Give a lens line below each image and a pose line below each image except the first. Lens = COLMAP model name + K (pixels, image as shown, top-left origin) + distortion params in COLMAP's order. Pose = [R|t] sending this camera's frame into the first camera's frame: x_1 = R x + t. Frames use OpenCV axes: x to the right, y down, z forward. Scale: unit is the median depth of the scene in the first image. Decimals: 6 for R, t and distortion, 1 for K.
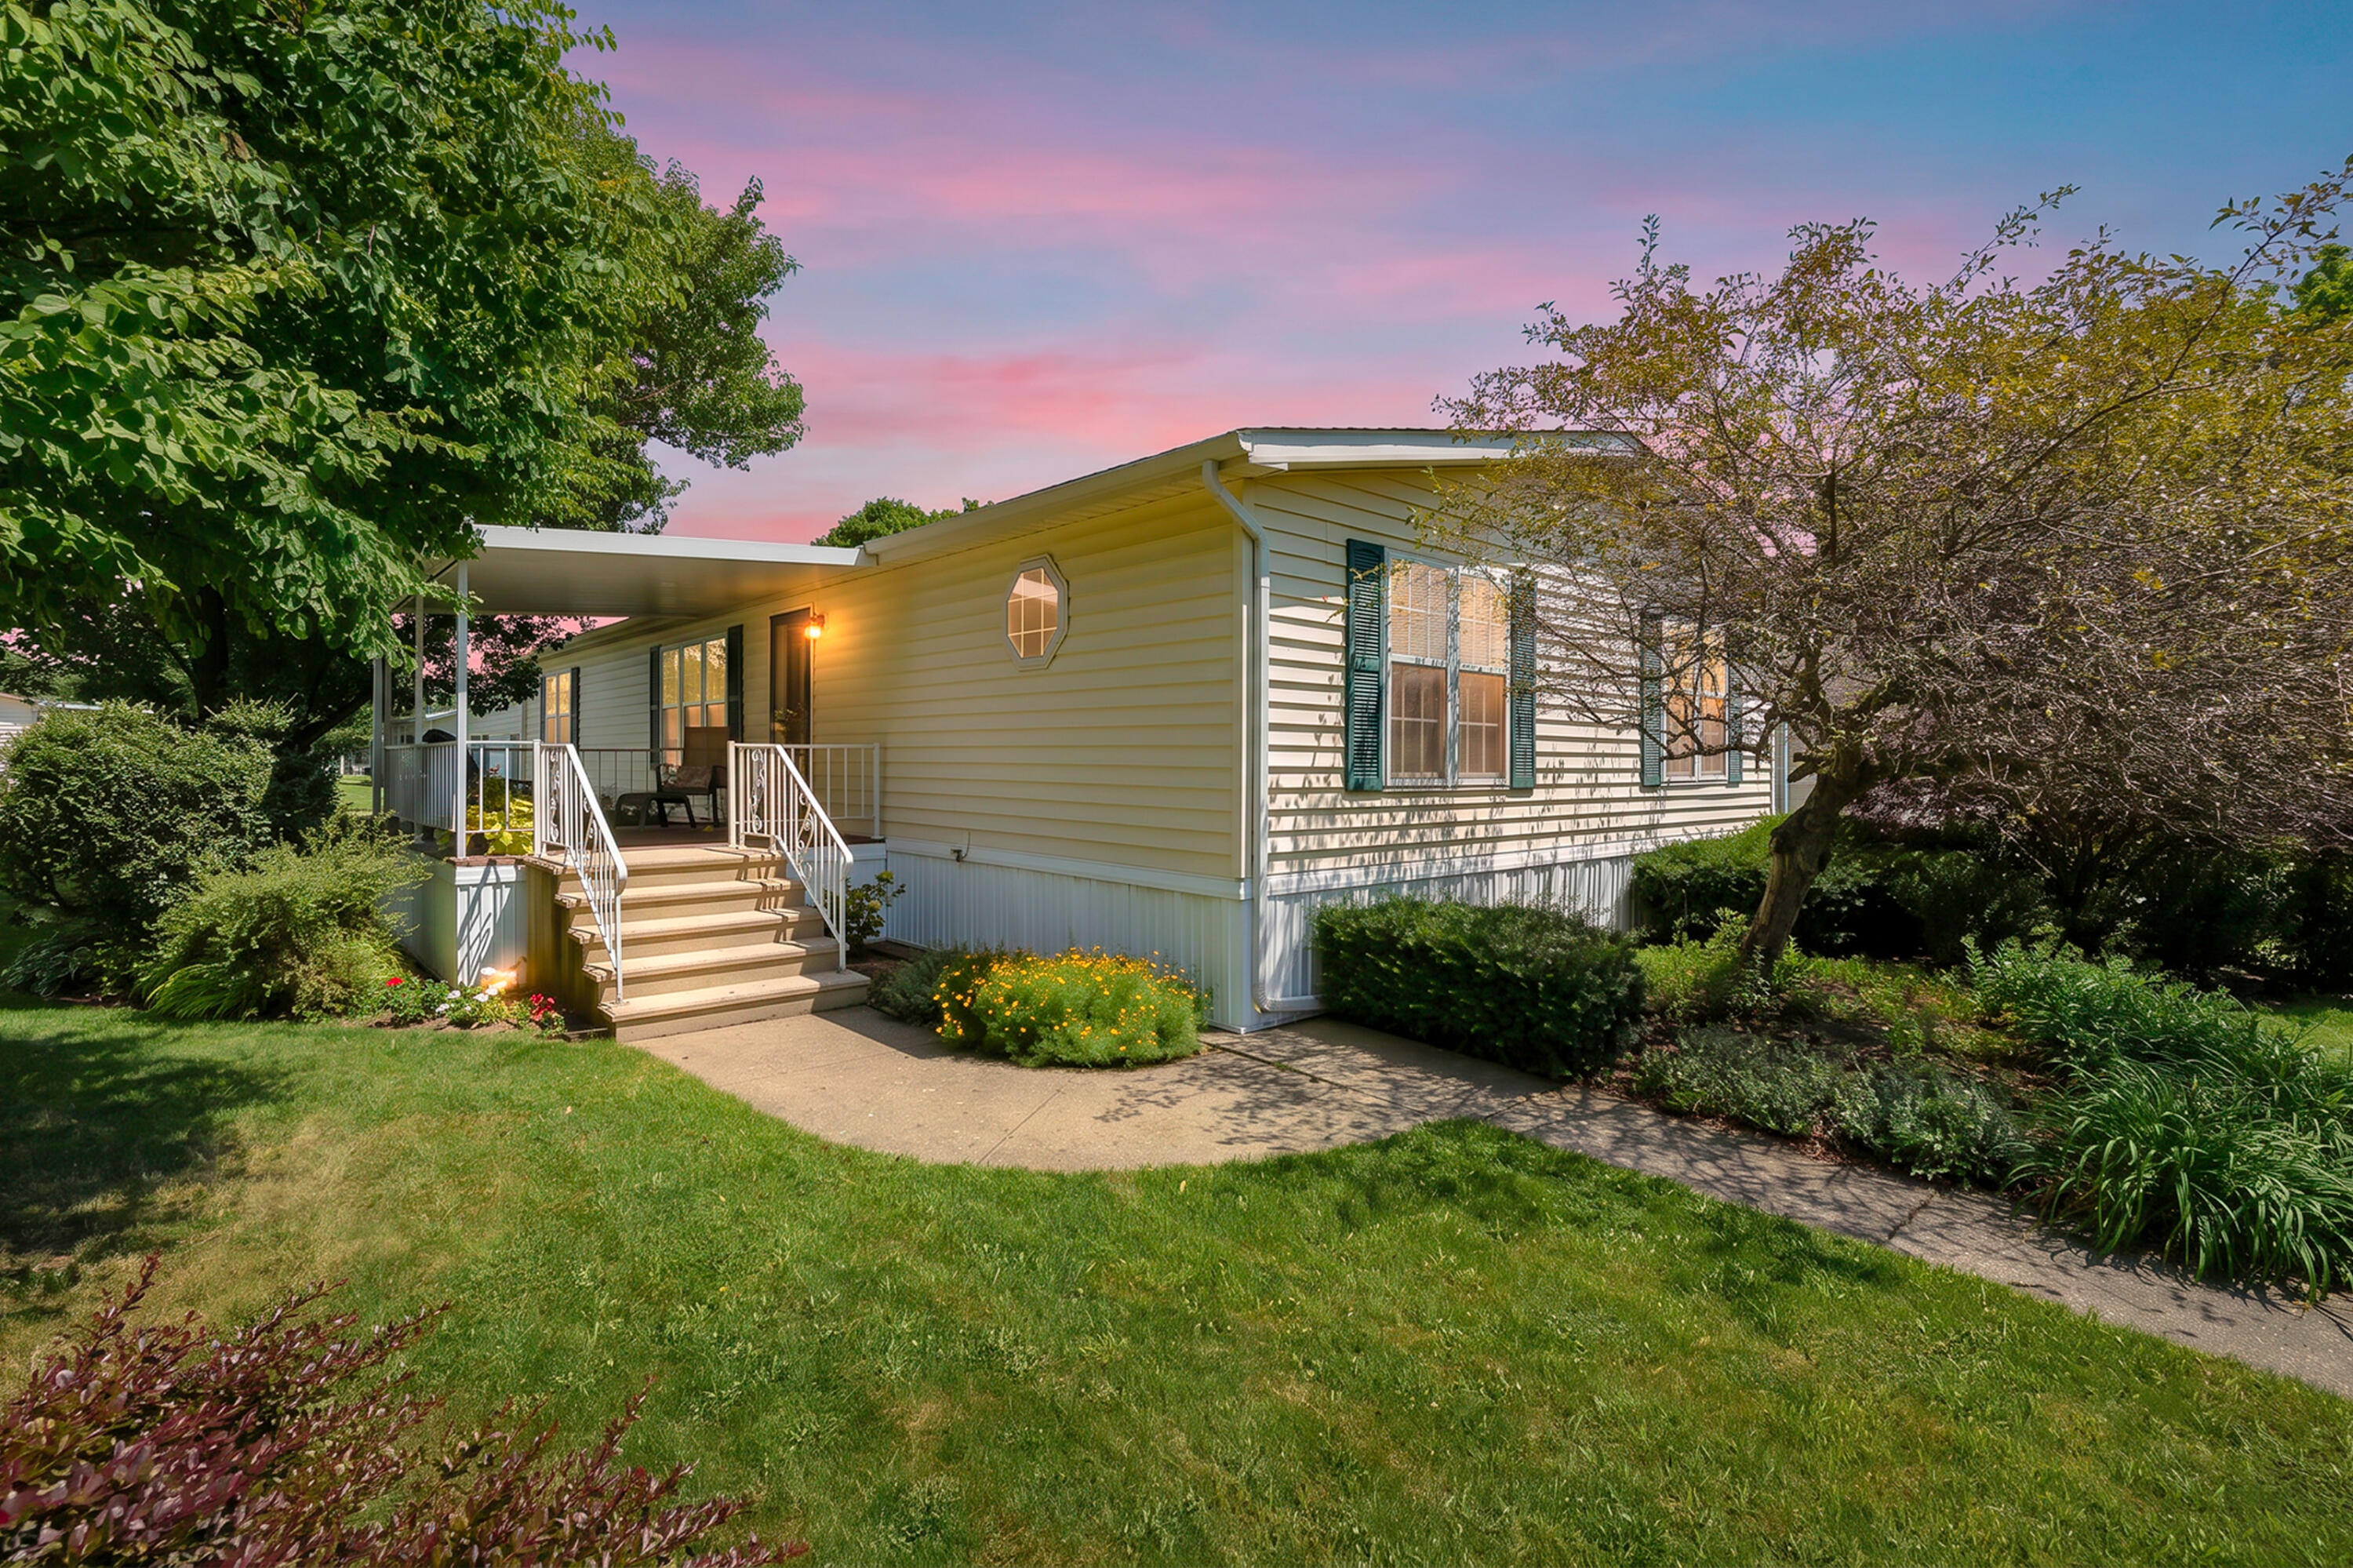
lens RADIAL K [[1063.4, 0, 1171.5], [0, 1063.4, 774.8], [0, 0, 1]] dist [-0.008706, 0.001392]
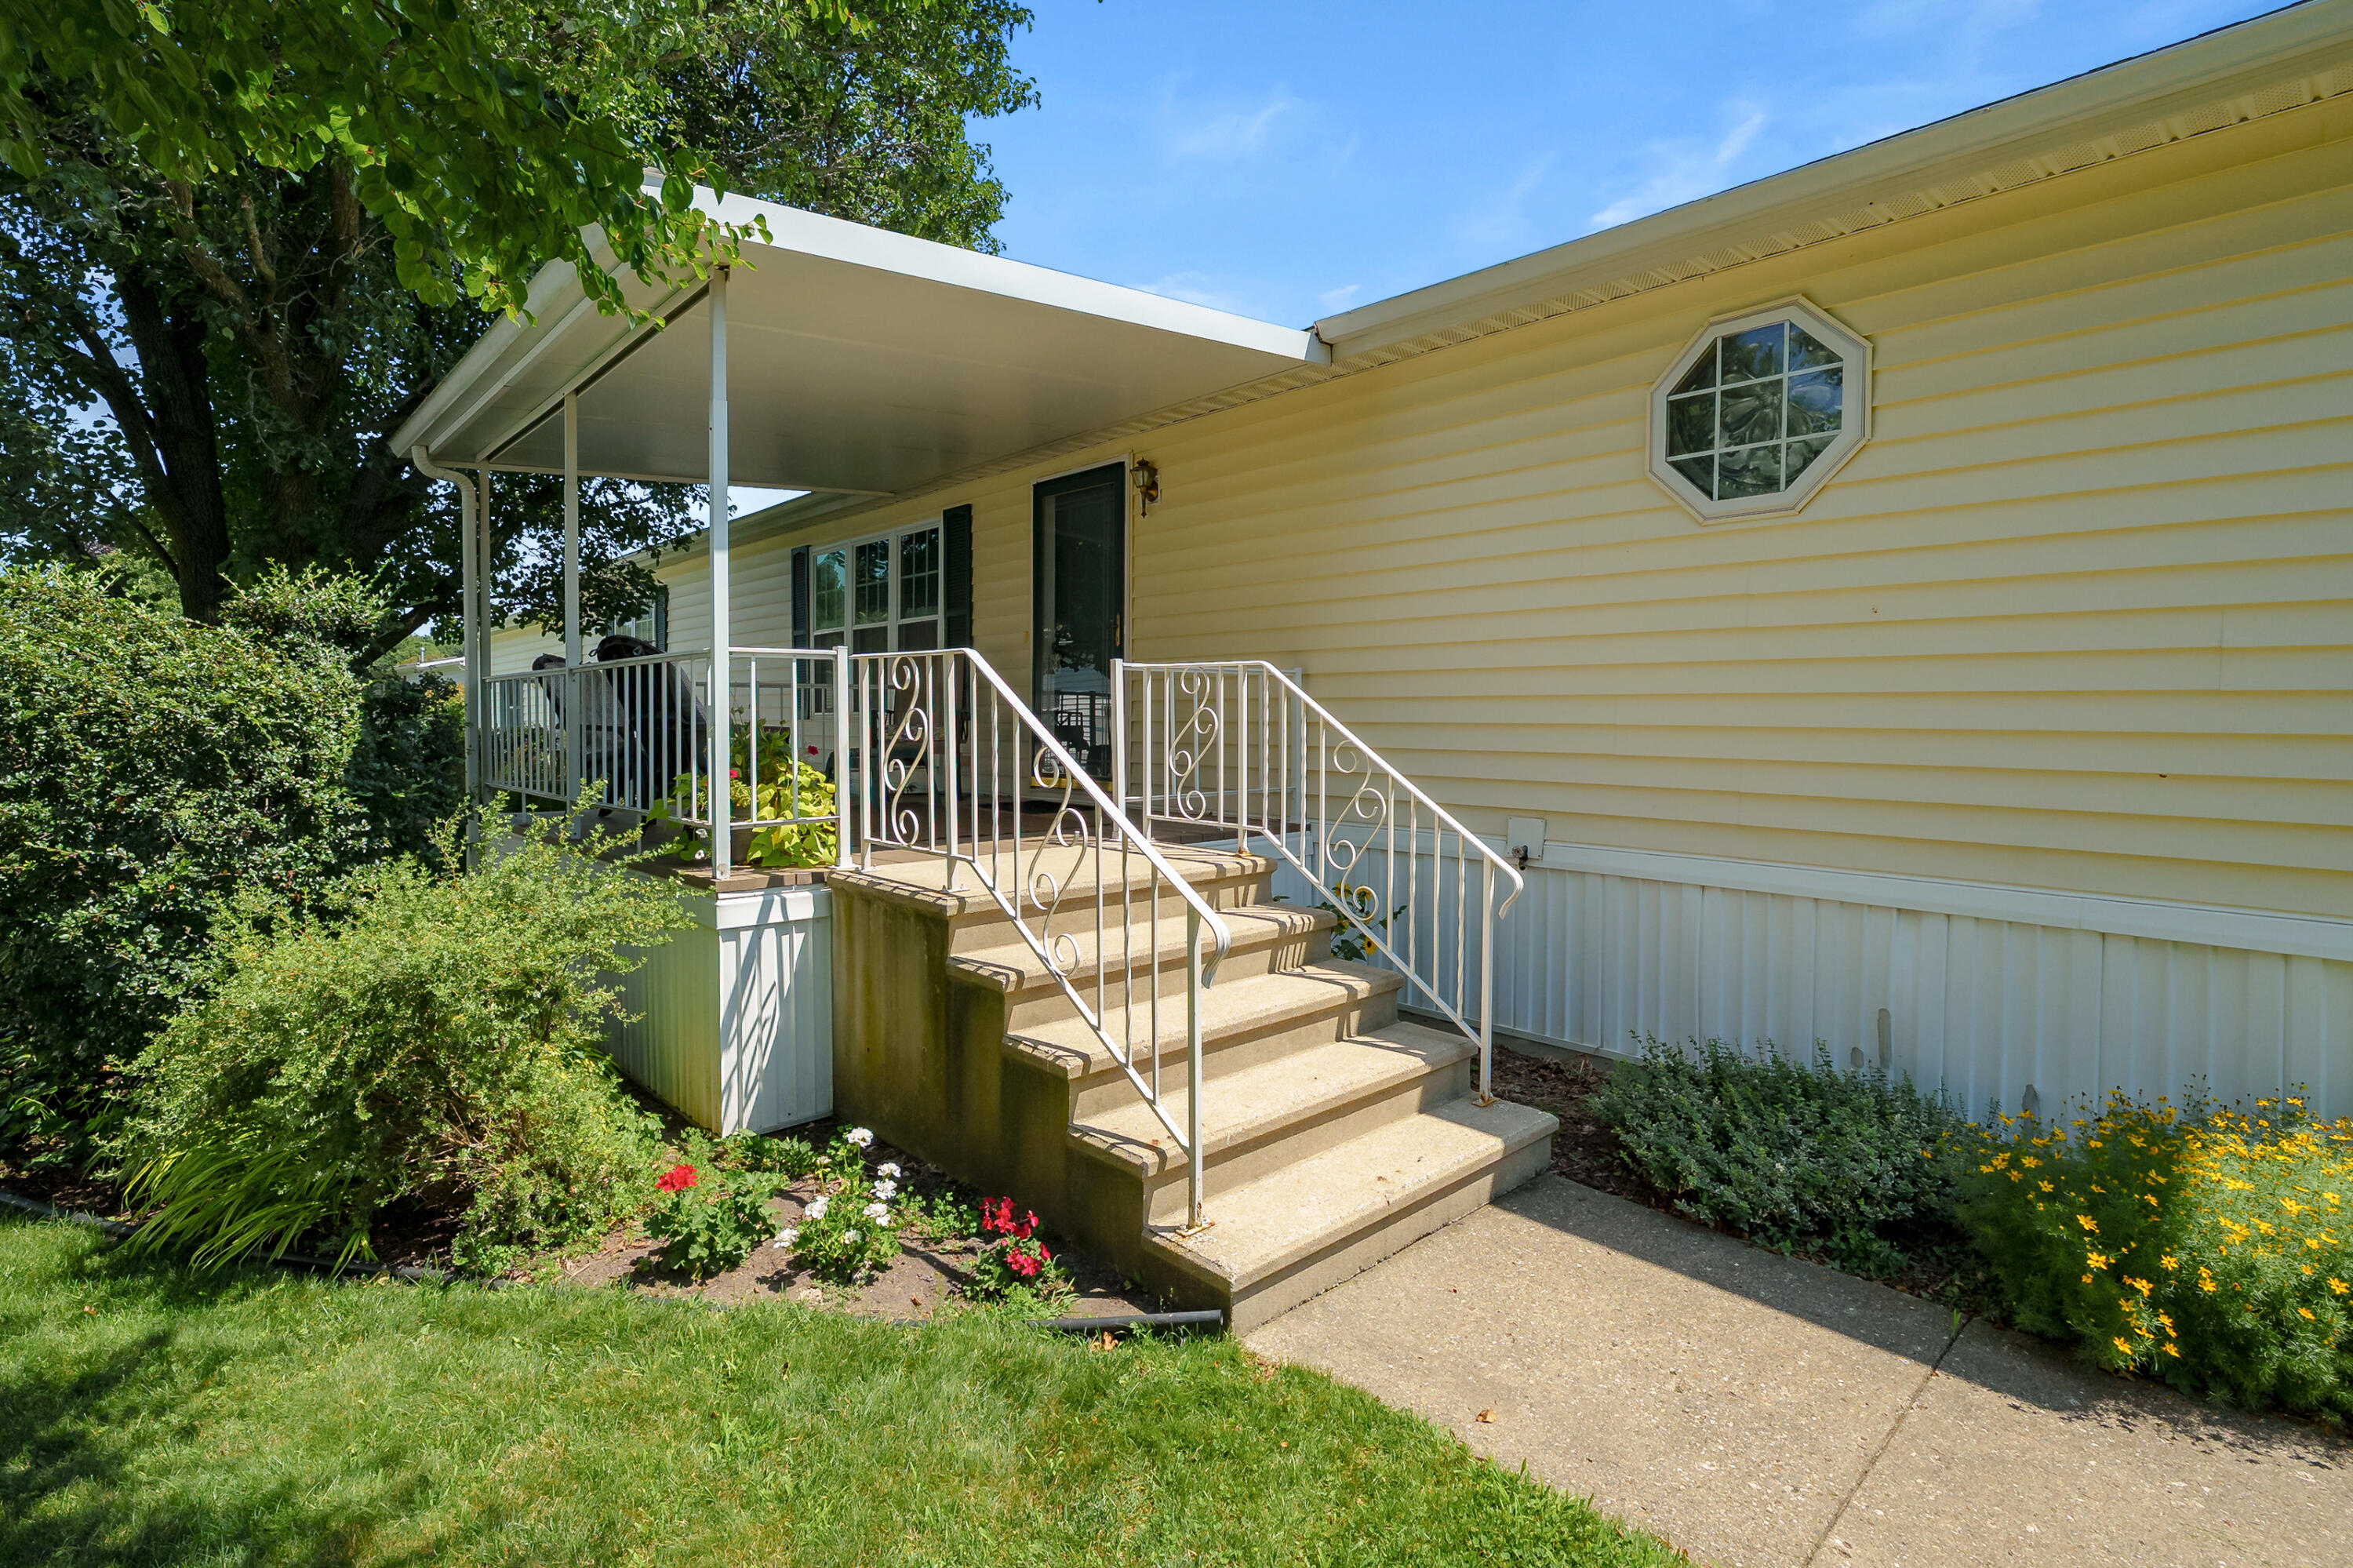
lens RADIAL K [[1118.5, 0, 1181.4], [0, 1118.5, 777.8], [0, 0, 1]] dist [-0.009174, -0.000450]
pose [[0.999886, 0.000791, -0.015086, -0.460343], [-0.000144, 0.999084, 0.042802, 0.007933], [0.015106, -0.042795, 0.998970, 0.486195]]
